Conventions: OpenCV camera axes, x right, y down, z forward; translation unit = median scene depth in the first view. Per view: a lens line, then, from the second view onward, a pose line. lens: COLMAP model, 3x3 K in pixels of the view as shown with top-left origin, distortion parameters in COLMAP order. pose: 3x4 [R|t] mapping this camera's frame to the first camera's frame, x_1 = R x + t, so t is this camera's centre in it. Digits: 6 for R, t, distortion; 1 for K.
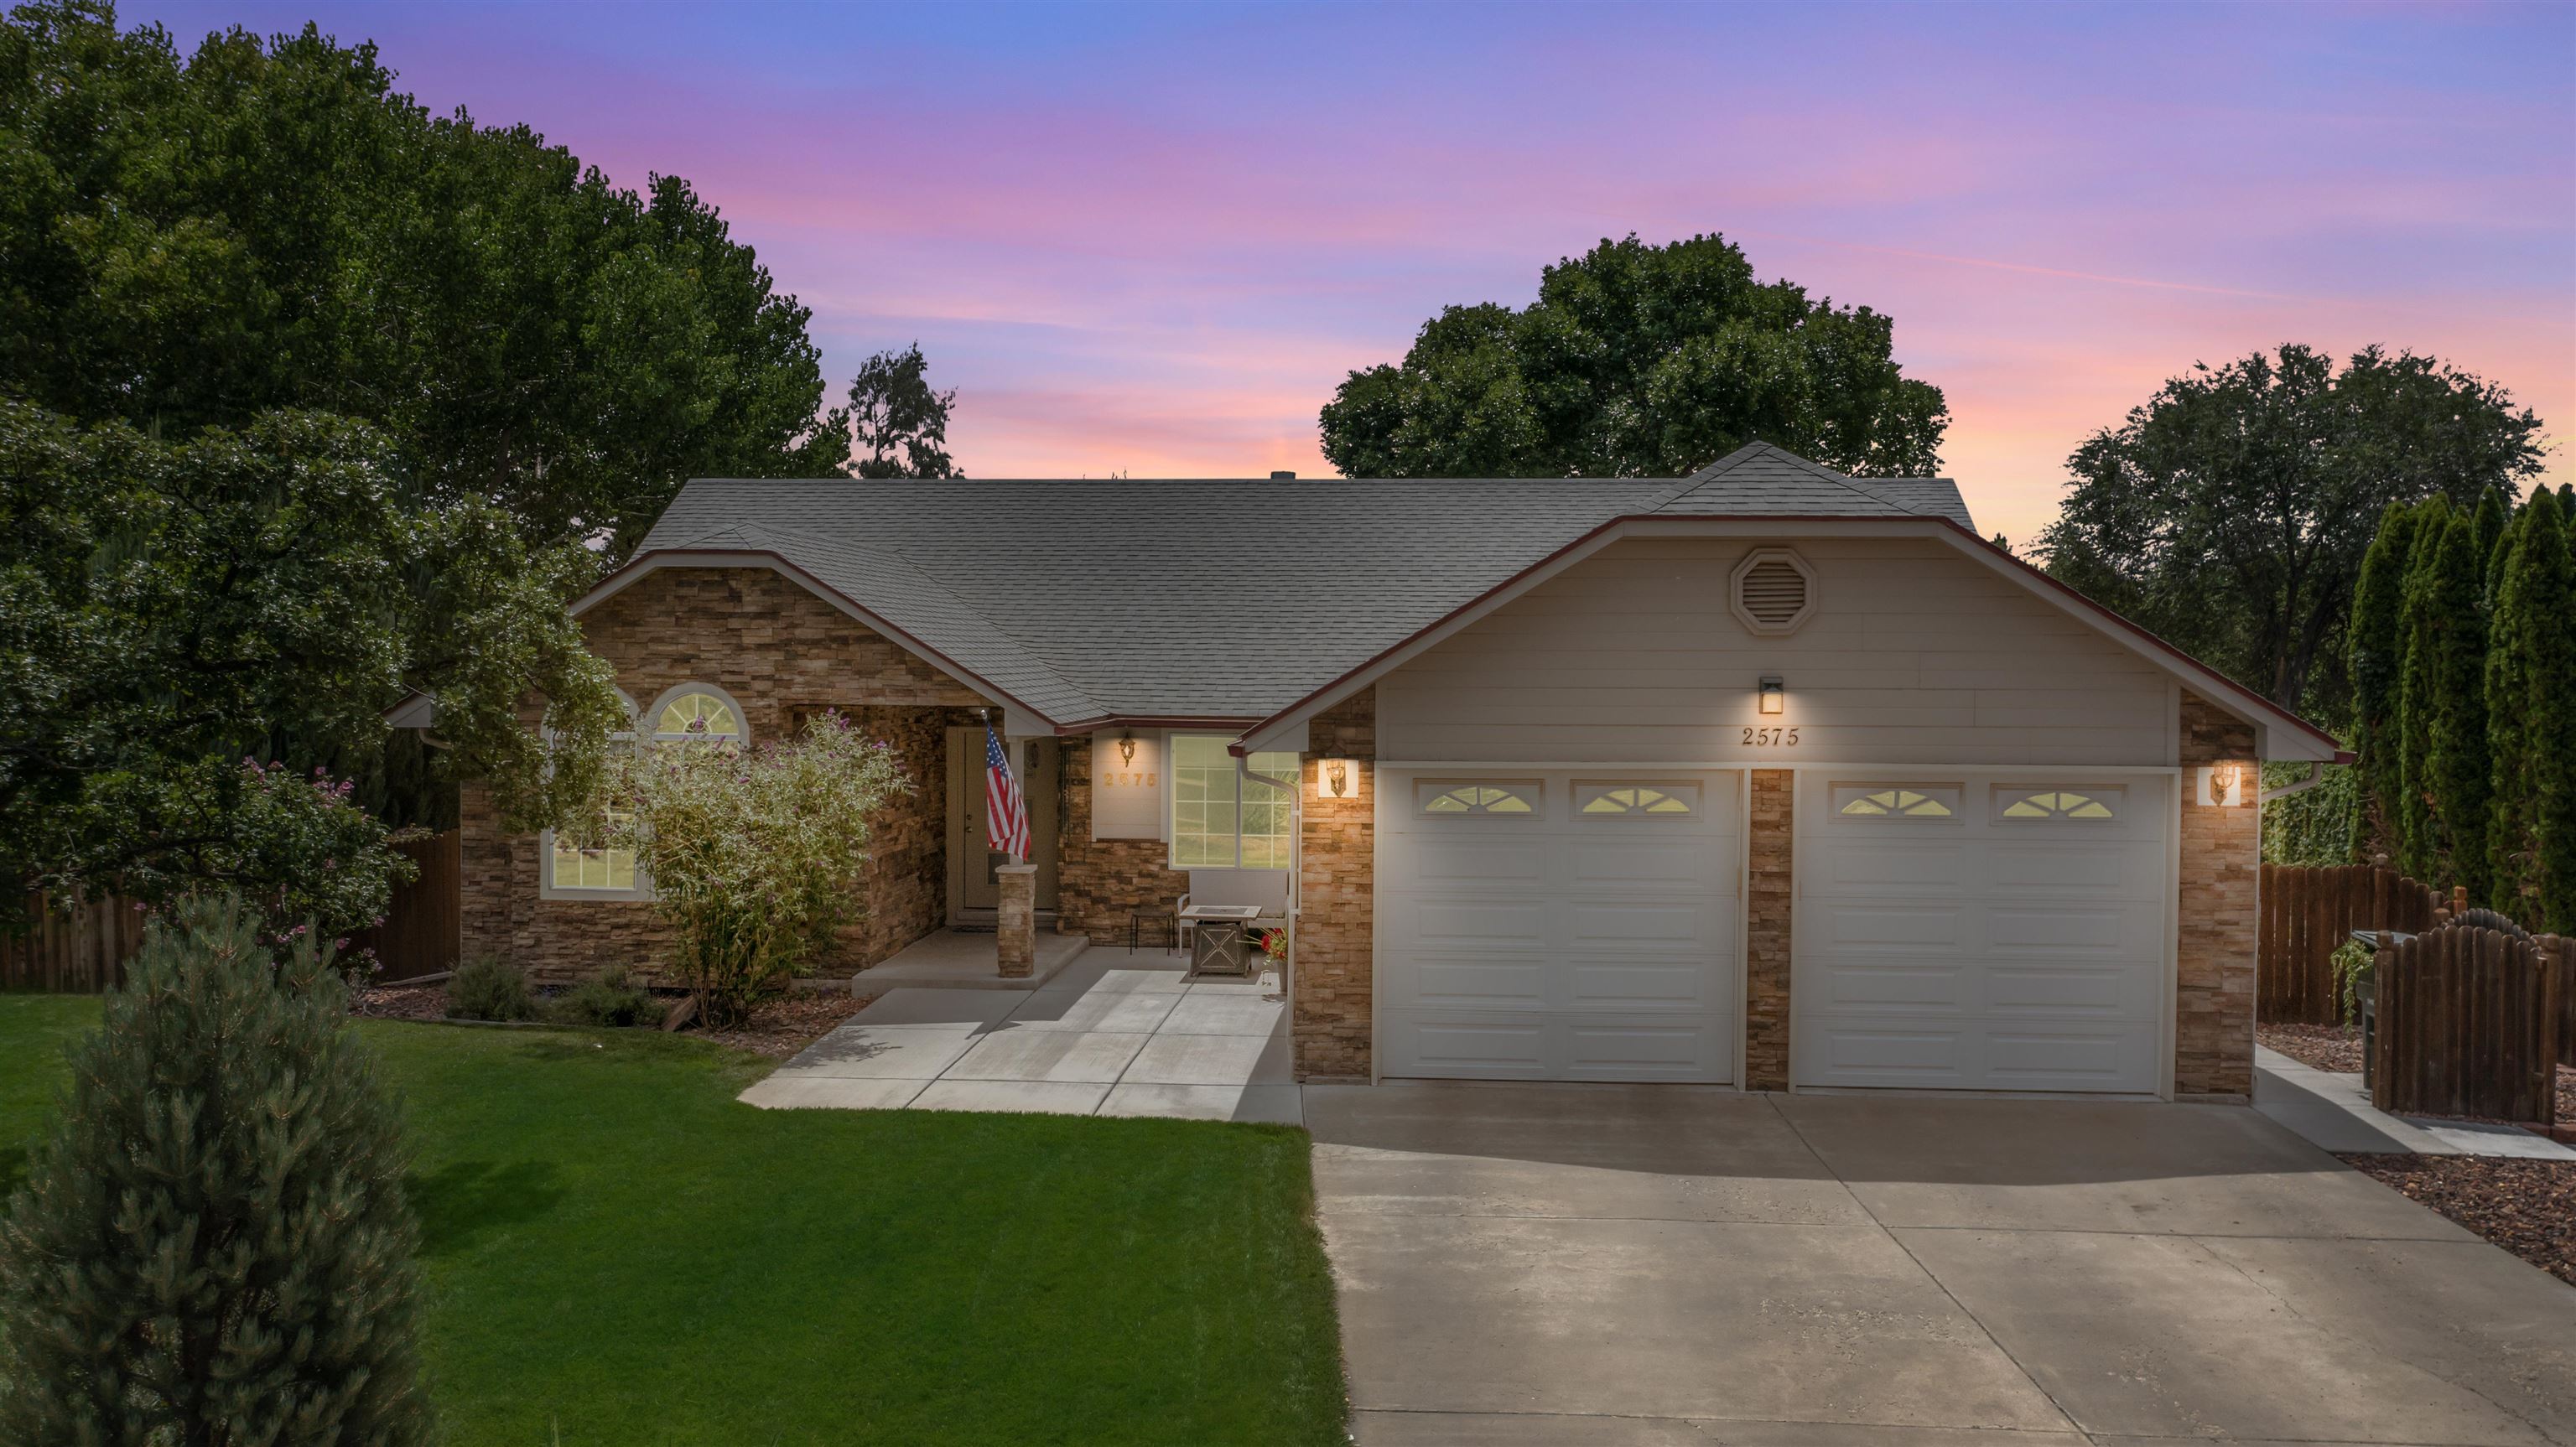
lens RADIAL K [[2041.1, 0, 1284.4], [0, 2041.1, 725.2], [0, 0, 1]] dist [-0.022812, 0.004352]
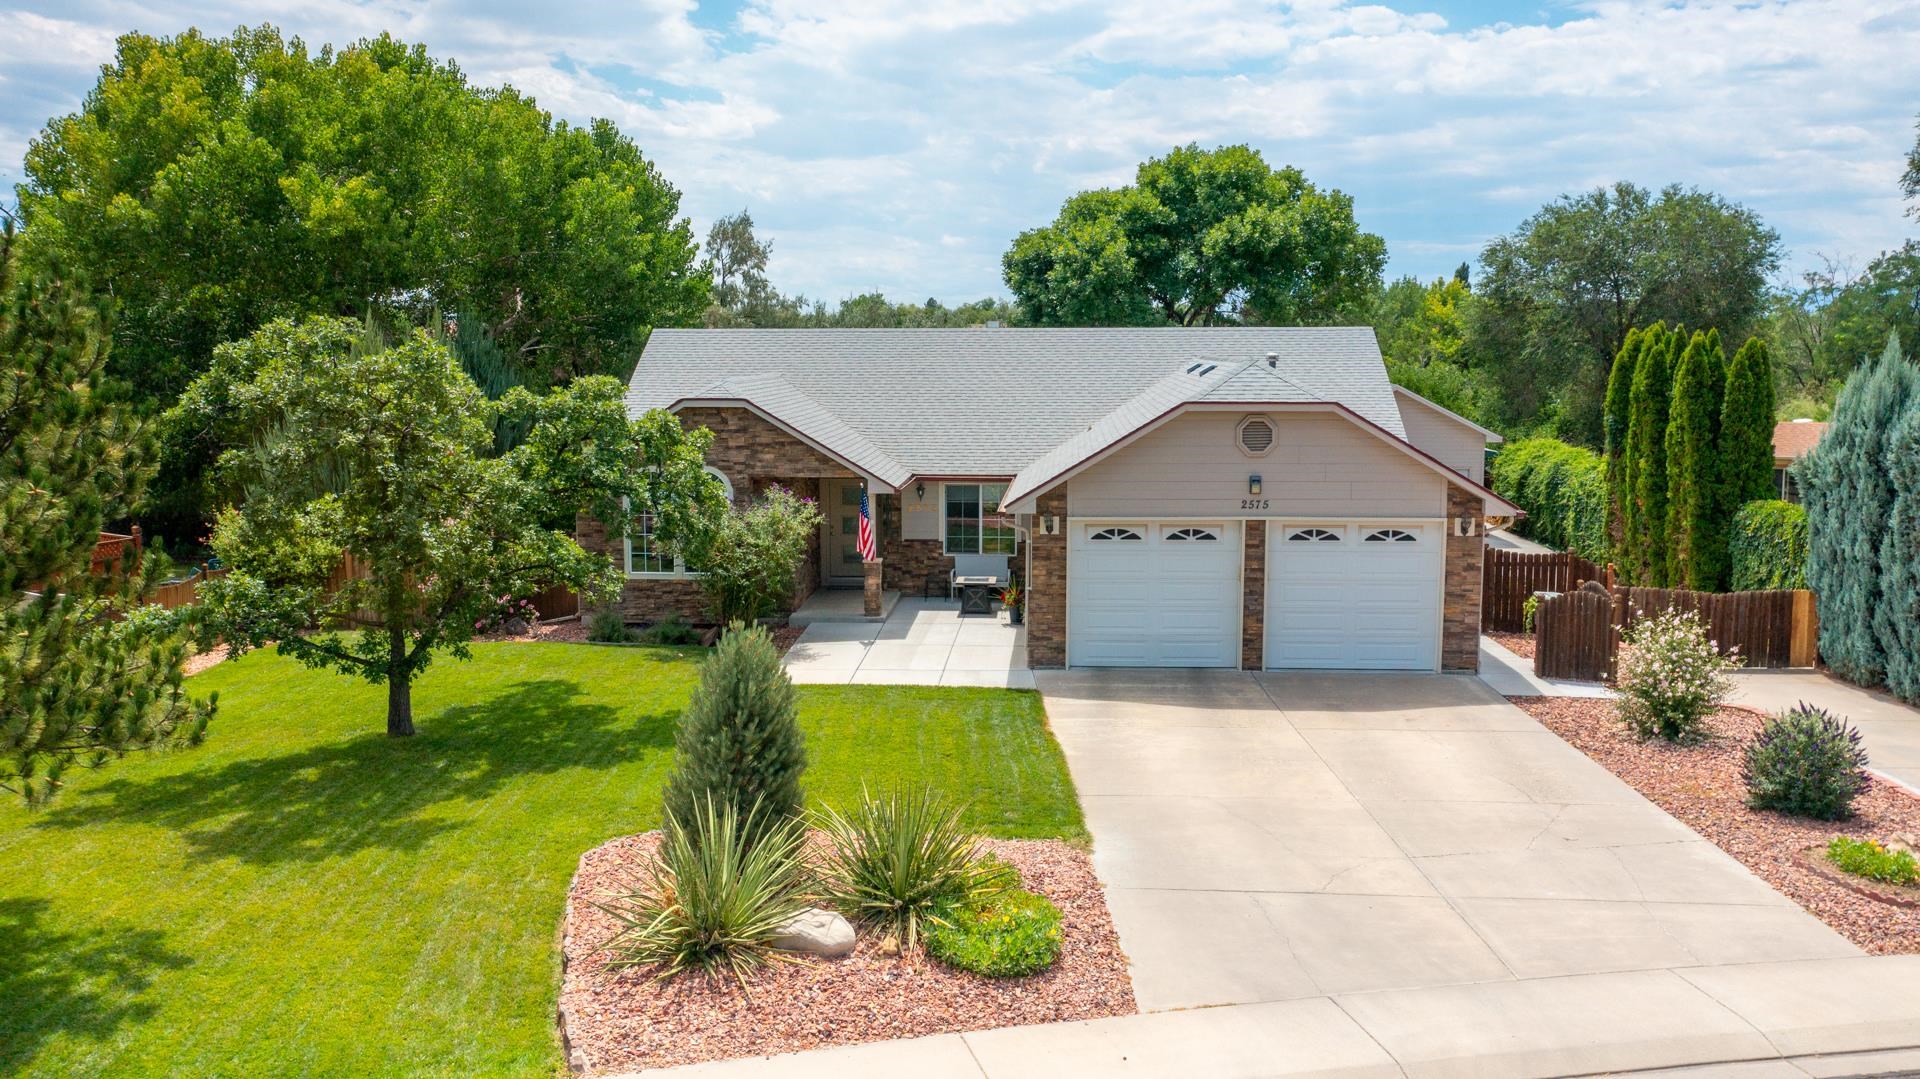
lens RADIAL K [[1520.3, 0, 960.0], [0, 1520.3, 539.5], [0, 0, 1]] dist [-0.012068, 0.000216]
pose [[0.999834, -0.010660, 0.014750, -0.067185], [0.009241, 0.995607, 0.093176, -0.080158], [-0.015678, -0.093024, 0.995540, -0.420332]]
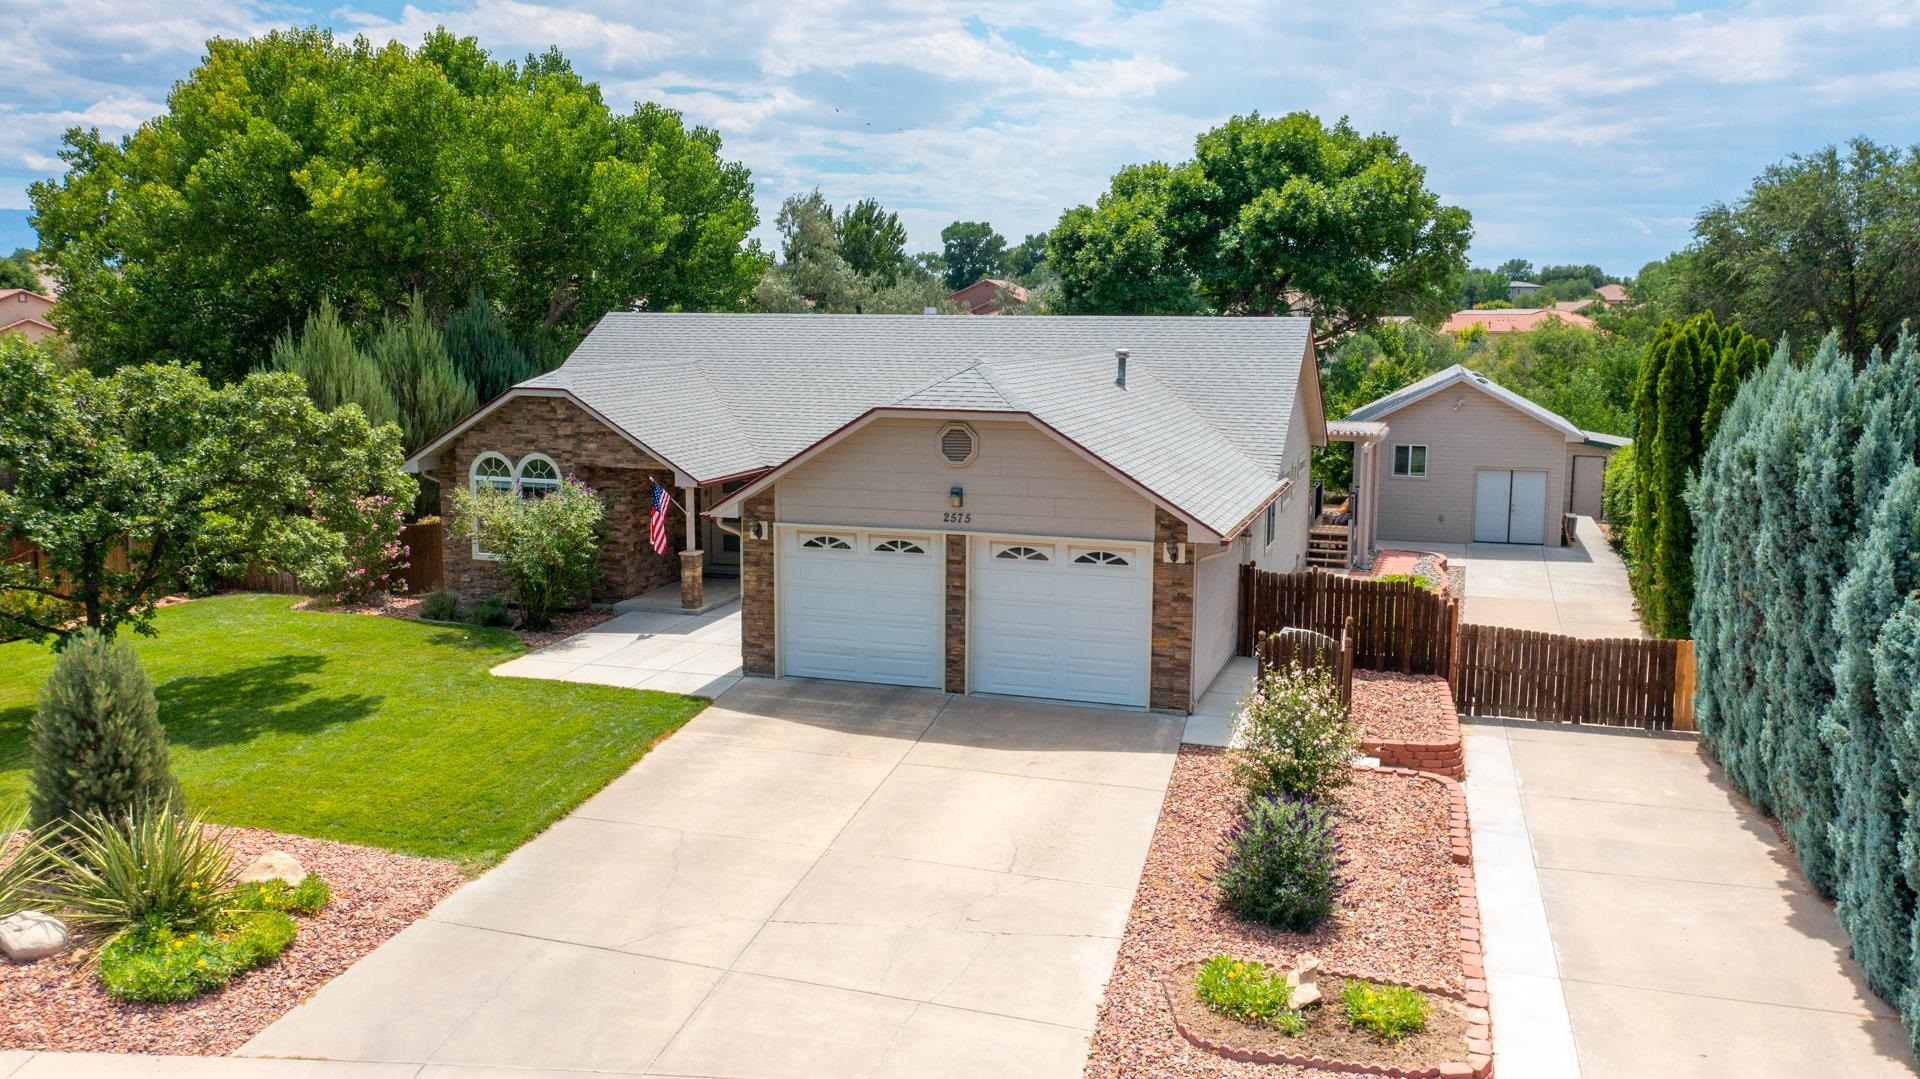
lens RADIAL K [[1520.3, 0, 960.0], [0, 1520.3, 539.5], [0, 0, 1]] dist [-0.012068, 0.000216]
pose [[0.971355, 0.034419, -0.235129, 0.439026], [-0.006570, 0.992967, 0.118213, -0.110135], [0.237544, -0.113282, 0.964749, -0.316263]]
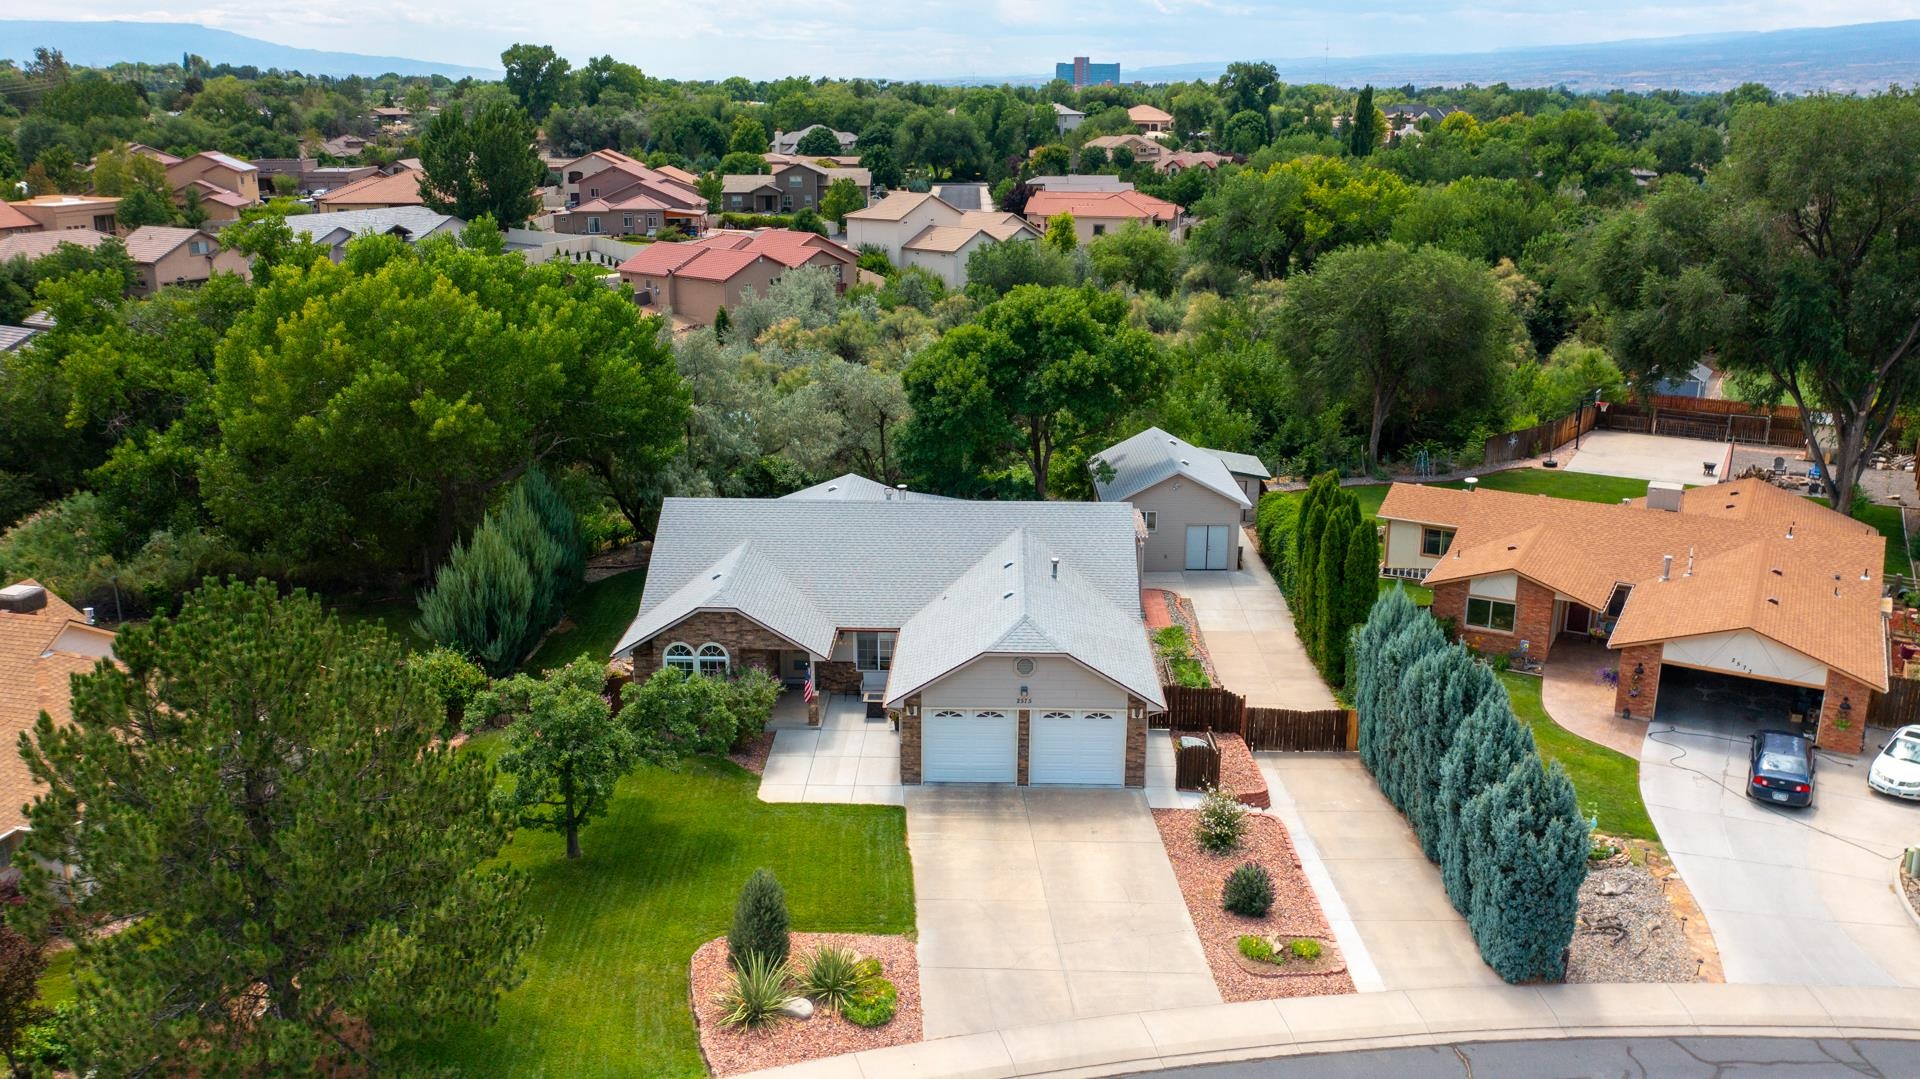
lens RADIAL K [[1527.1, 0, 958.0], [0, 1527.1, 532.2], [0, 0, 1]] dist [-0.010277, -0.008661]
pose [[0.998264, -0.019814, 0.055468, -0.029191], [0.005151, 0.967482, 0.252888, -0.768243], [-0.058675, -0.252163, 0.965904, -1.262298]]
